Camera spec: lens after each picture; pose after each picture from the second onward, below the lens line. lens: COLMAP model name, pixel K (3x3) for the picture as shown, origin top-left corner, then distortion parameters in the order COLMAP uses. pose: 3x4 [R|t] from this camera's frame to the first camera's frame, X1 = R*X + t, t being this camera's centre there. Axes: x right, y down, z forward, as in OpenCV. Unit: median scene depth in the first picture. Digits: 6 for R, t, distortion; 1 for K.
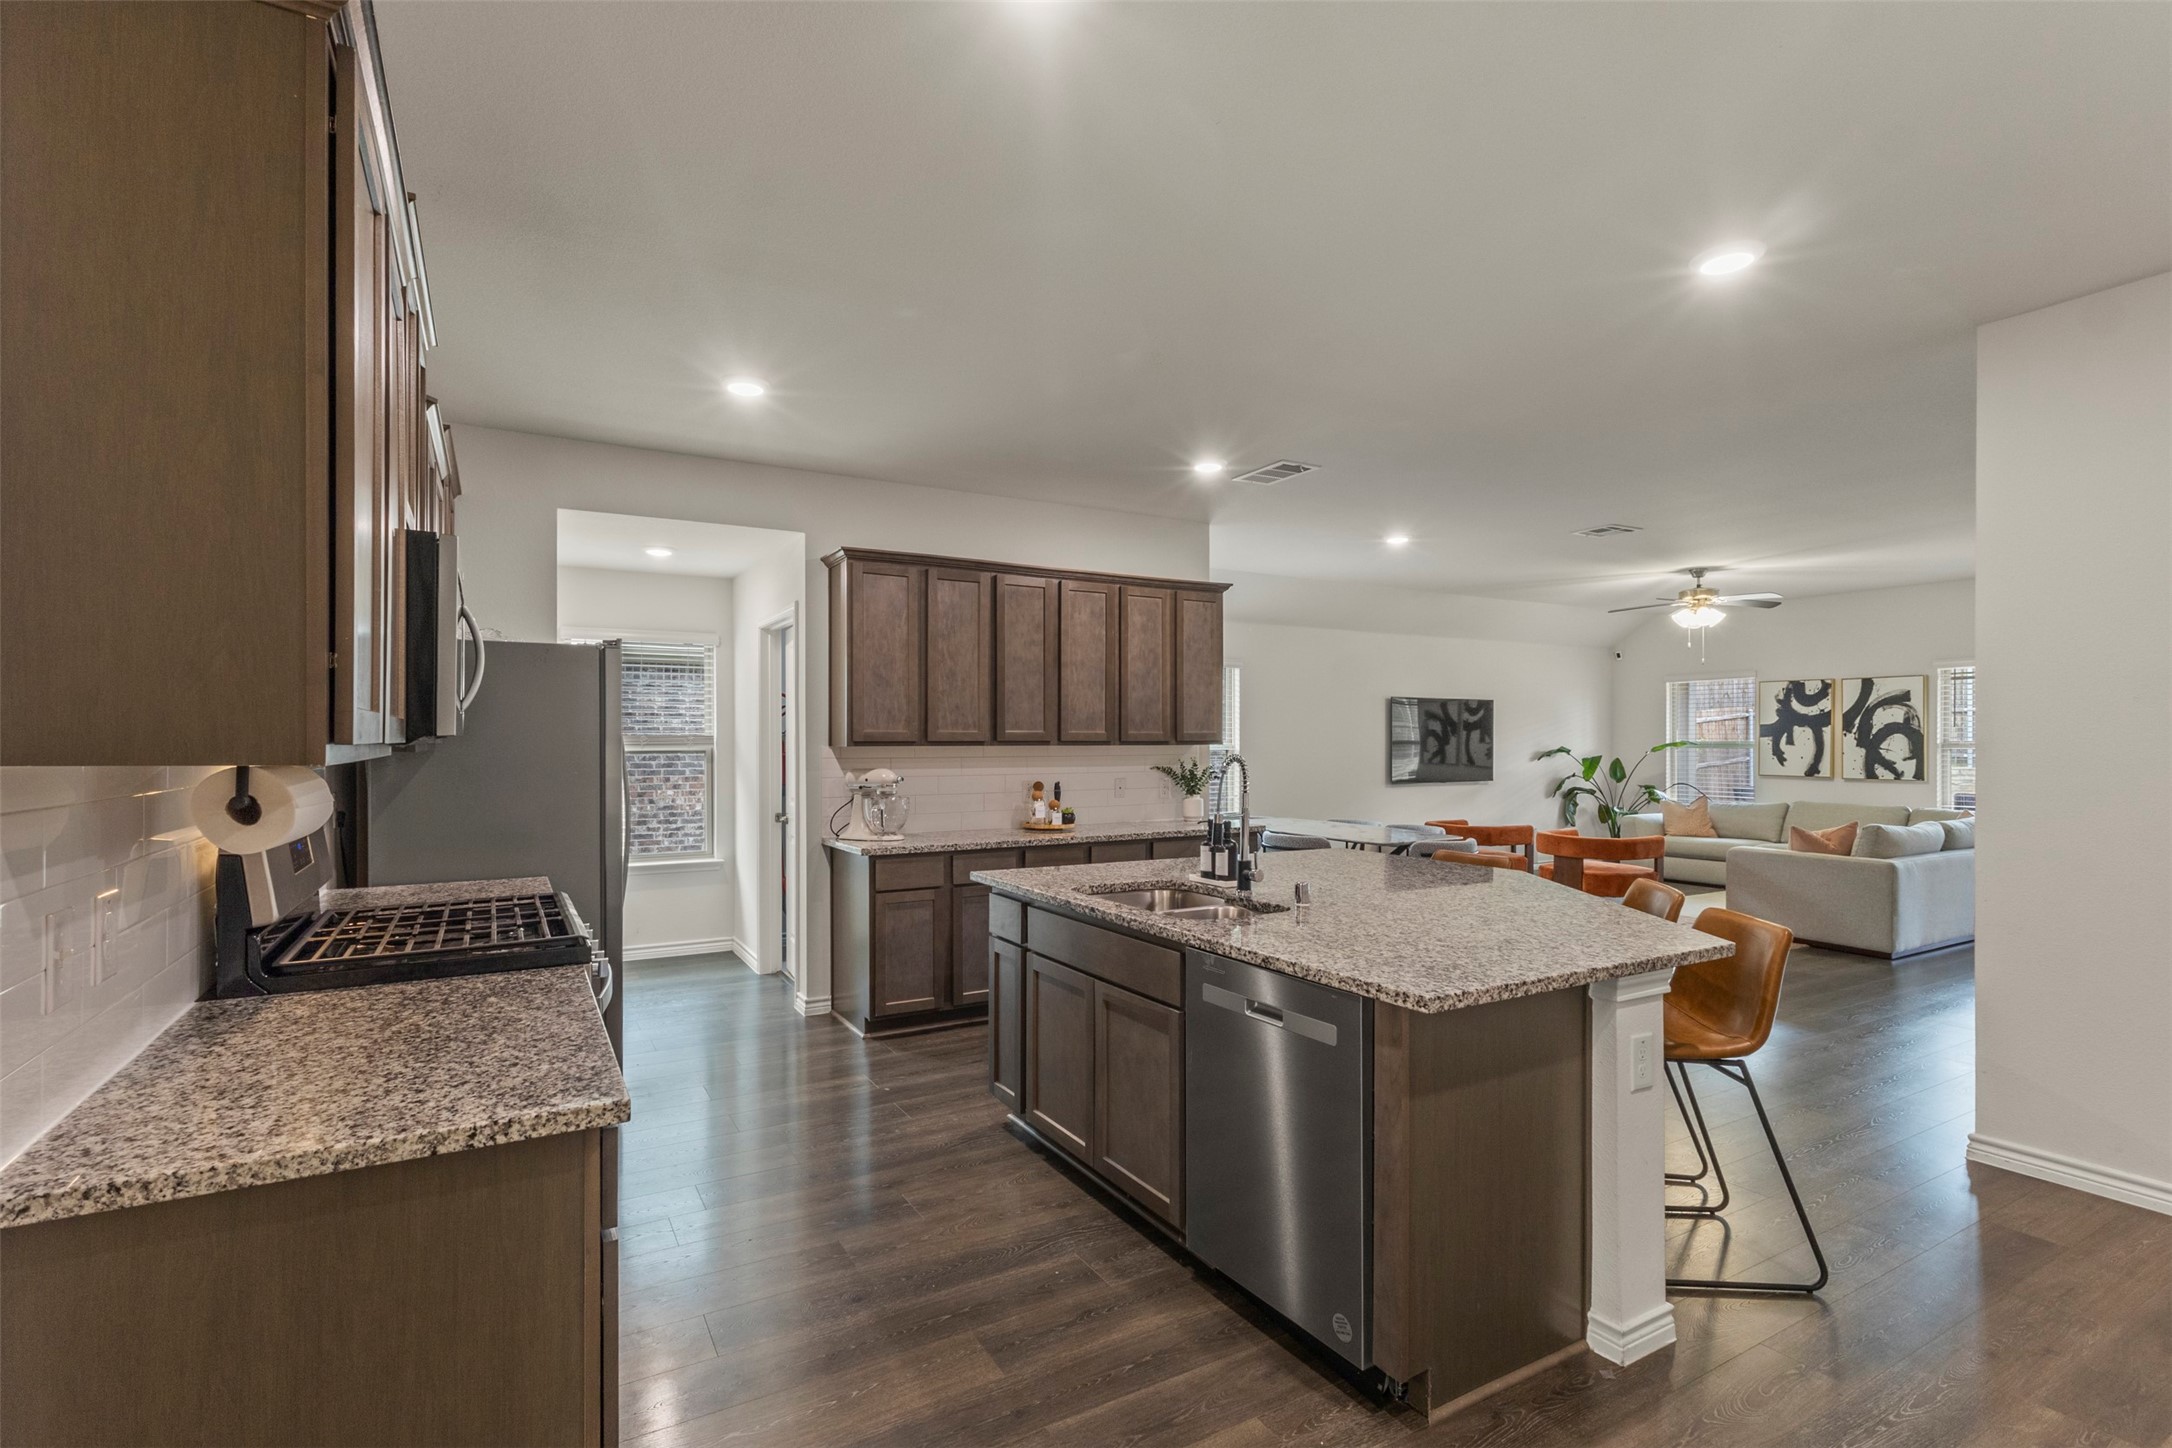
lens RADIAL K [[1015.7, 0, 1096.6], [0, 1015.7, 737.5], [0, 0, 1]] dist [0.002890, 0.000825]
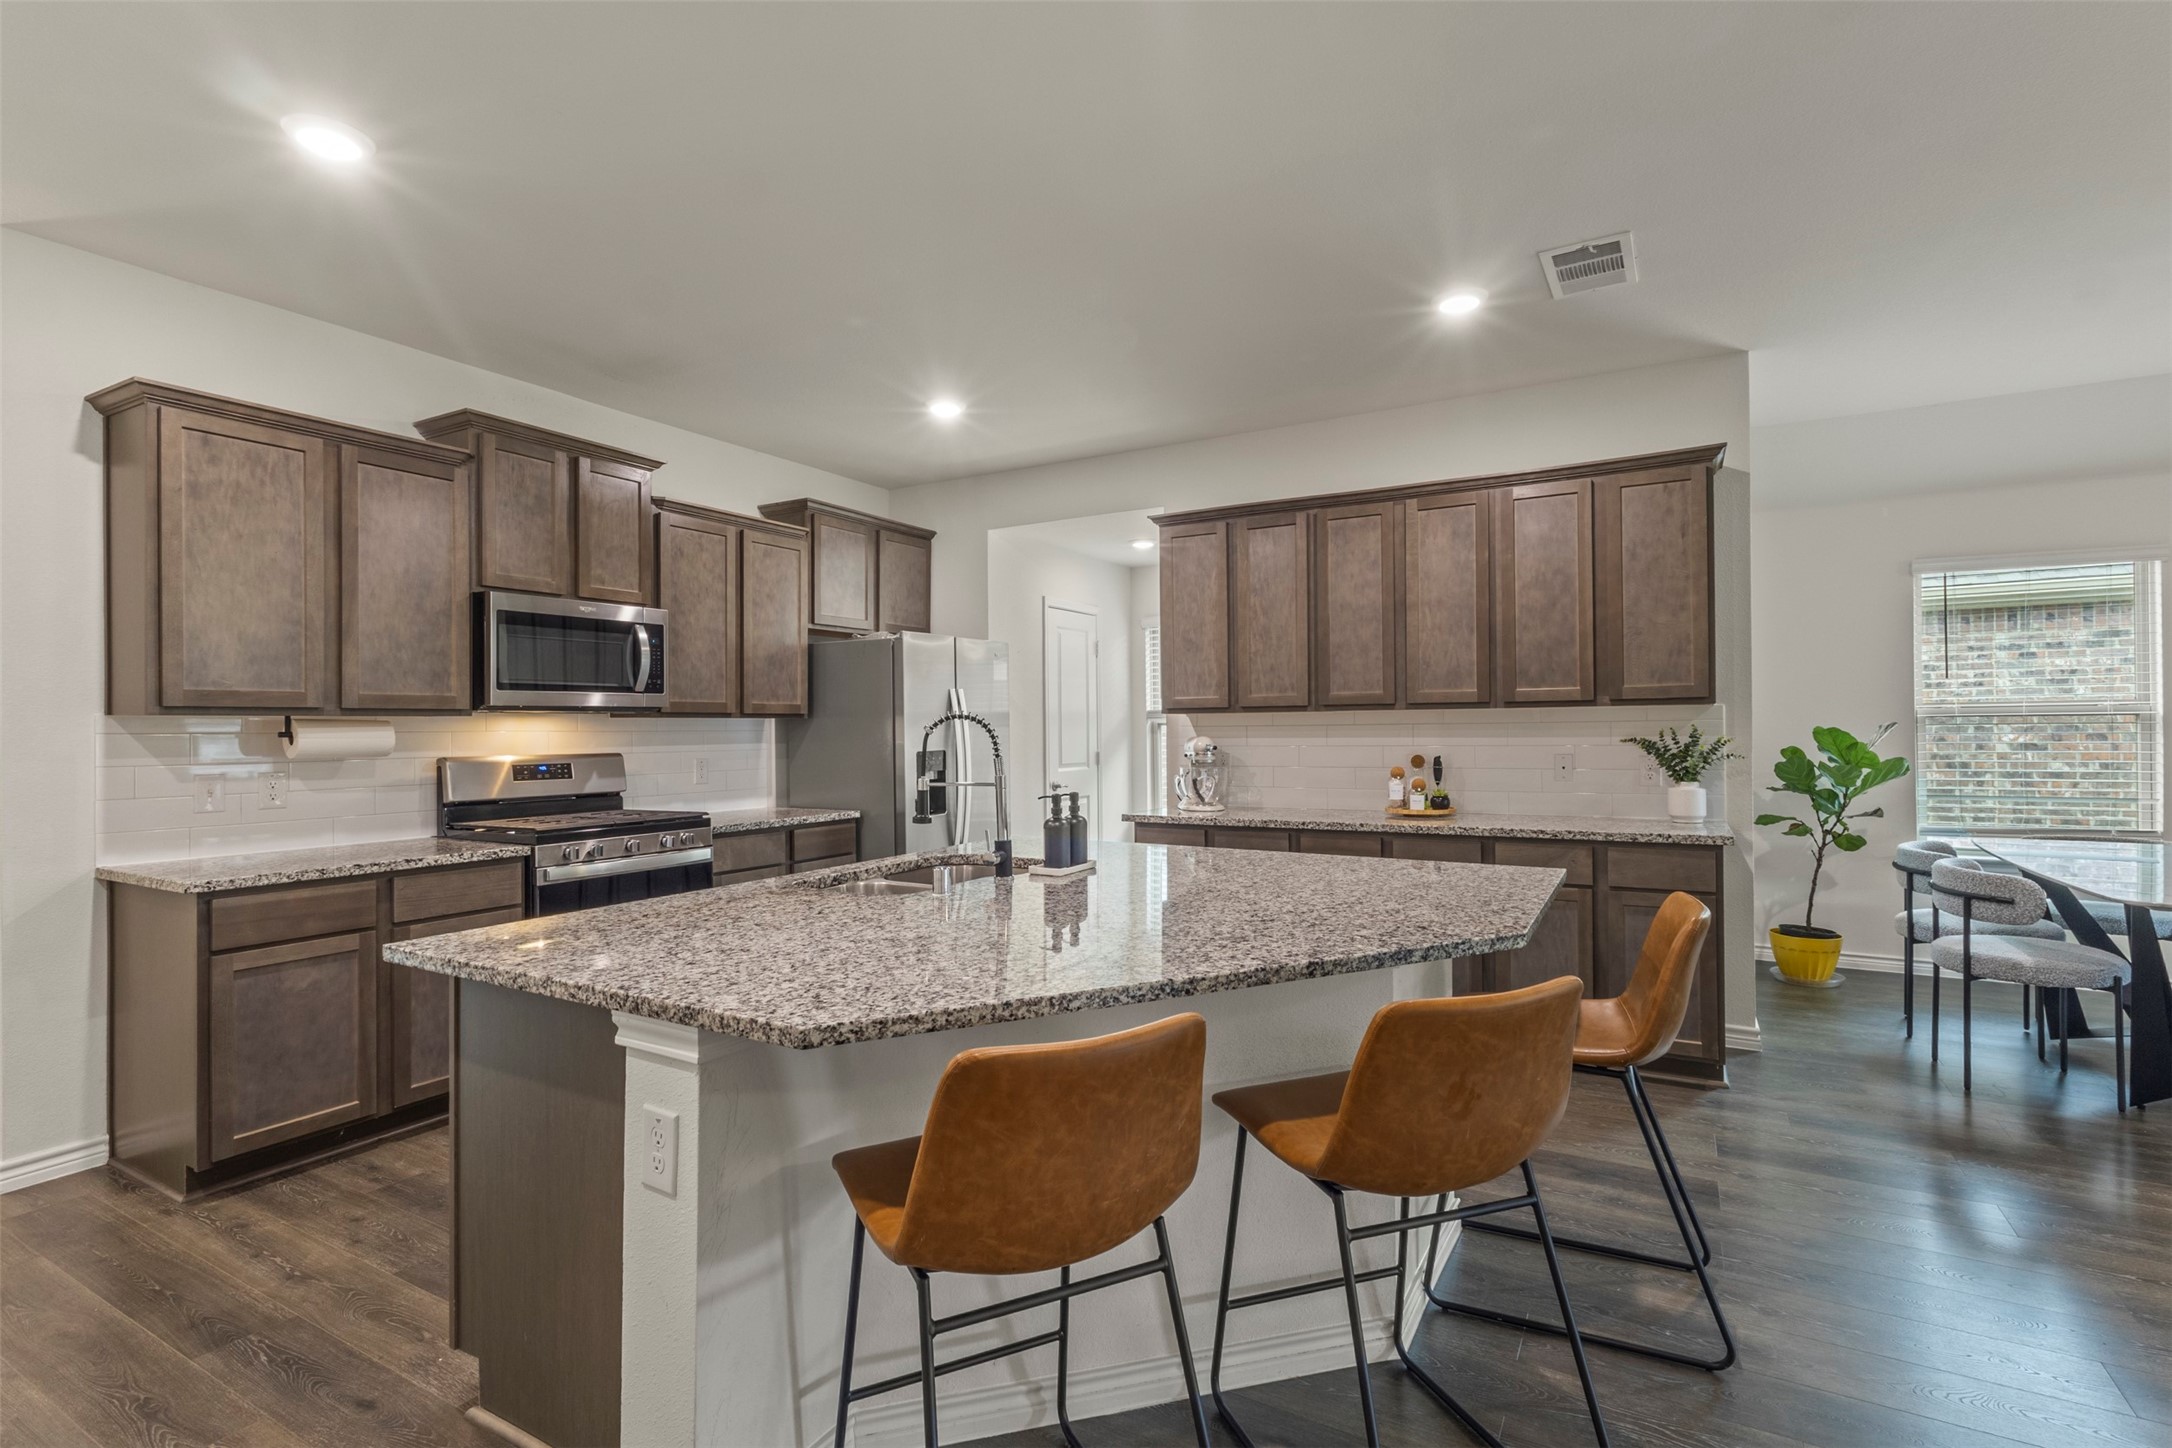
lens RADIAL K [[1015.7, 0, 1075.0], [0, 1015.7, 726.0], [0, 0, 1]] dist [0.002890, 0.000825]
pose [[0.483858, -0.004682, -0.875134, 0.457452], [0.011768, 0.999930, 0.001157, 0.014626], [0.875067, -0.010859, 0.483879, 0.335617]]
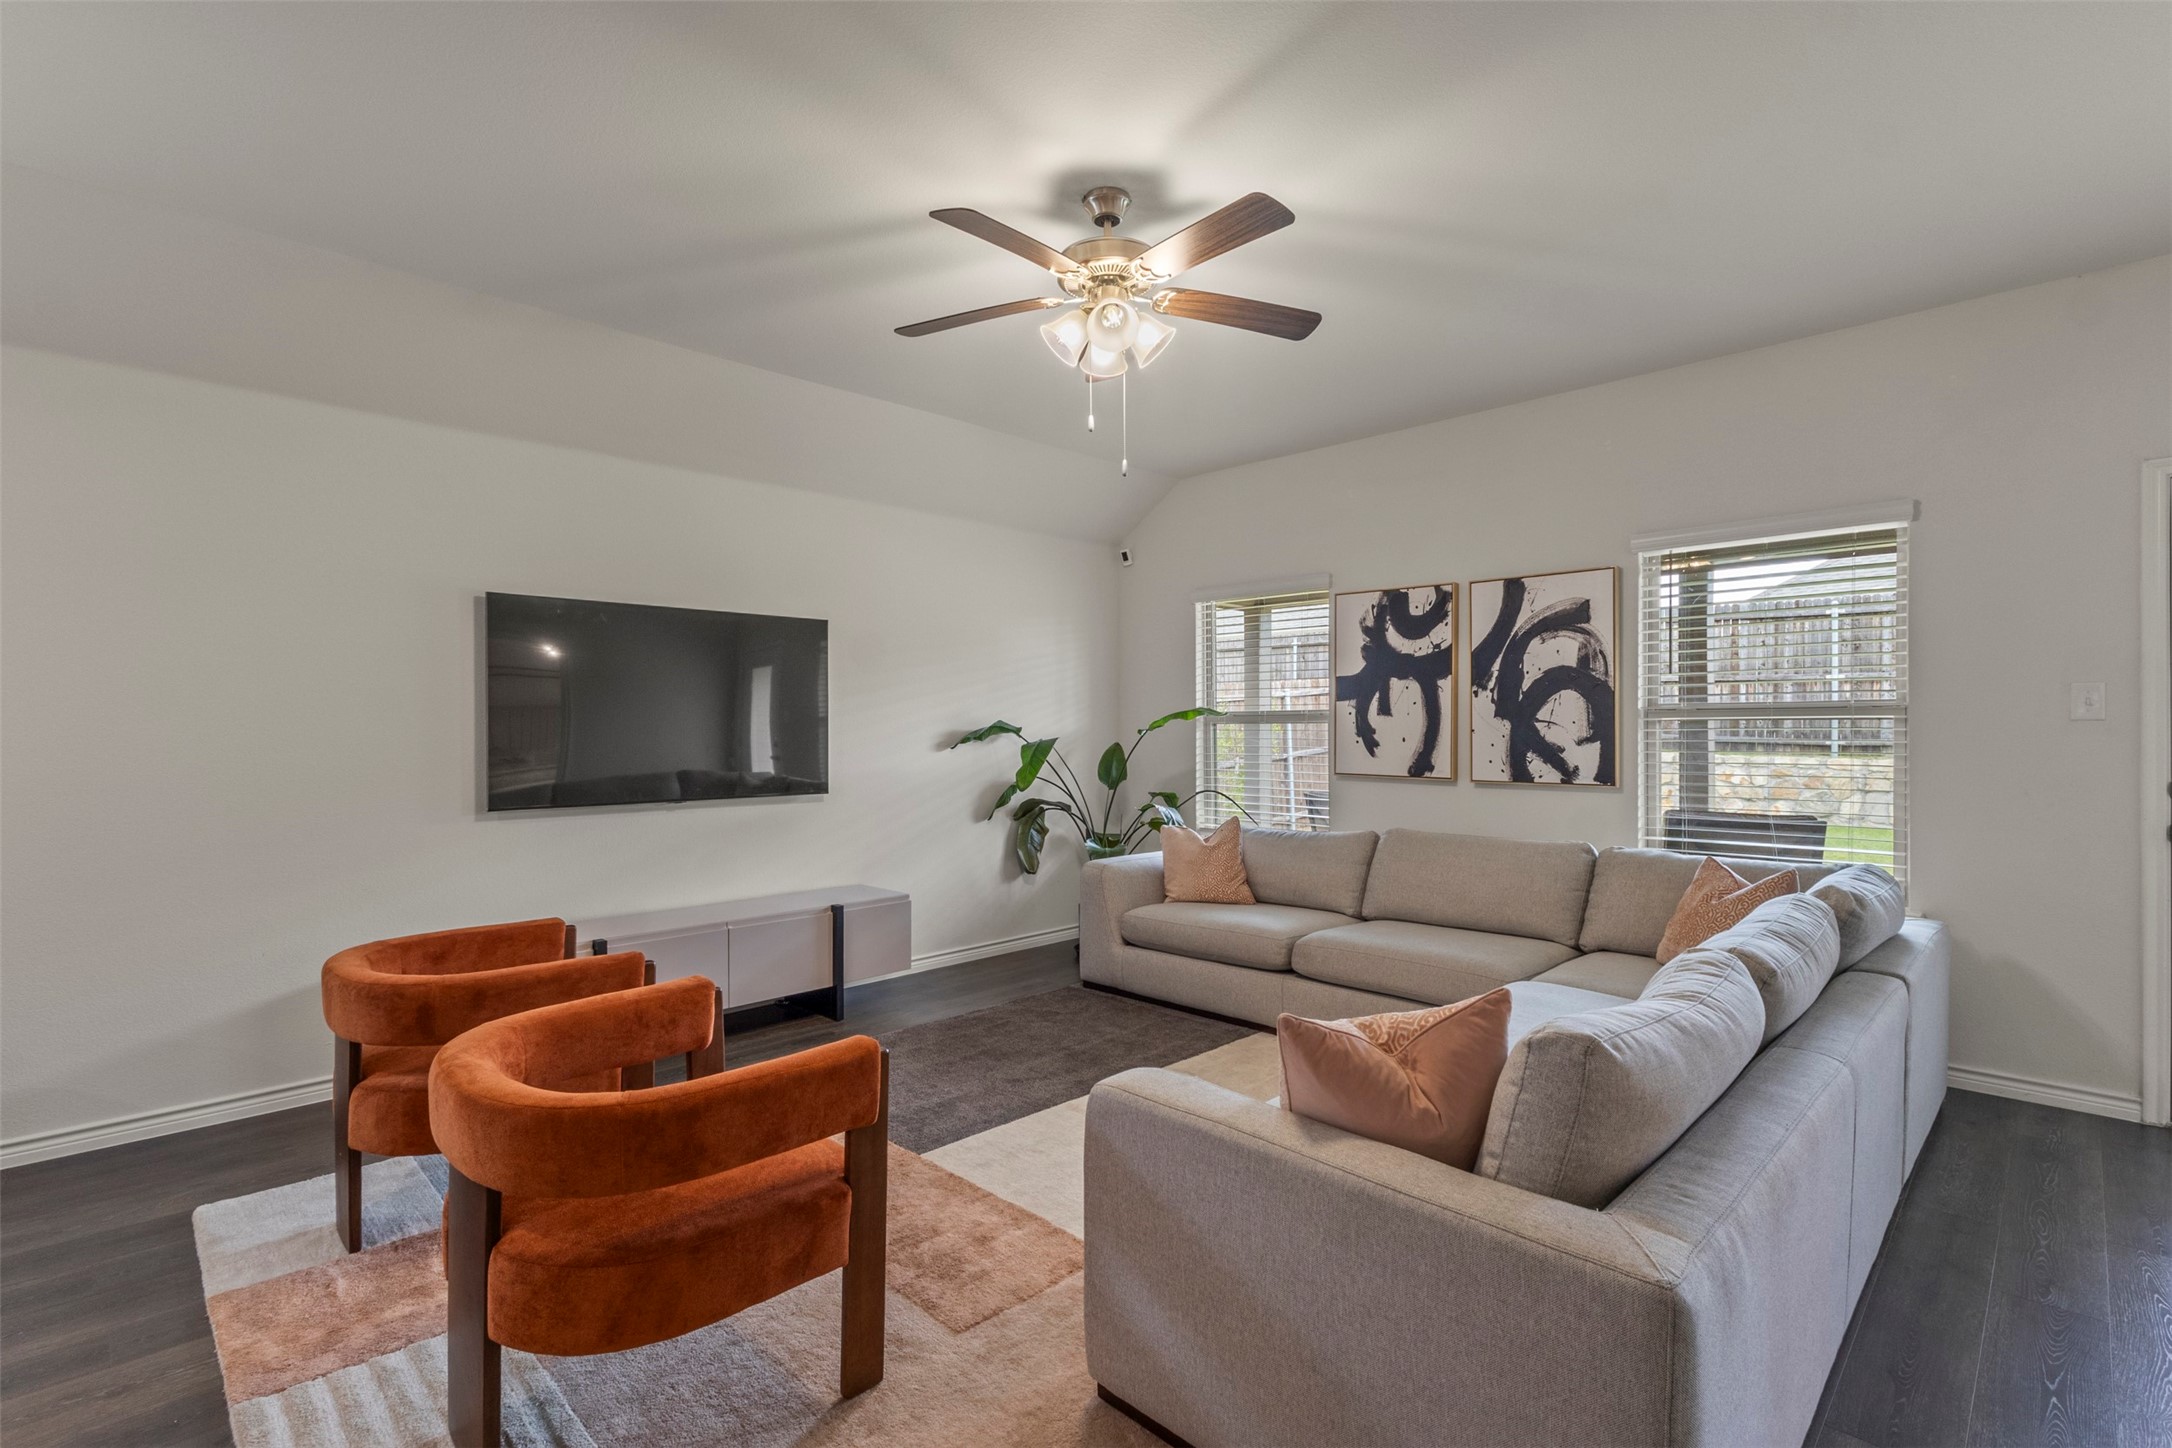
lens RADIAL K [[1015.7, 0, 1093.3], [0, 1015.7, 733.0], [0, 0, 1]] dist [0.002890, 0.000825]
pose [[0.963923, -0.005602, 0.266121, 0.617916], [0.002956, 0.999942, 0.010344, 0.016189], [-0.266163, -0.009184, 0.963884, 0.833115]]
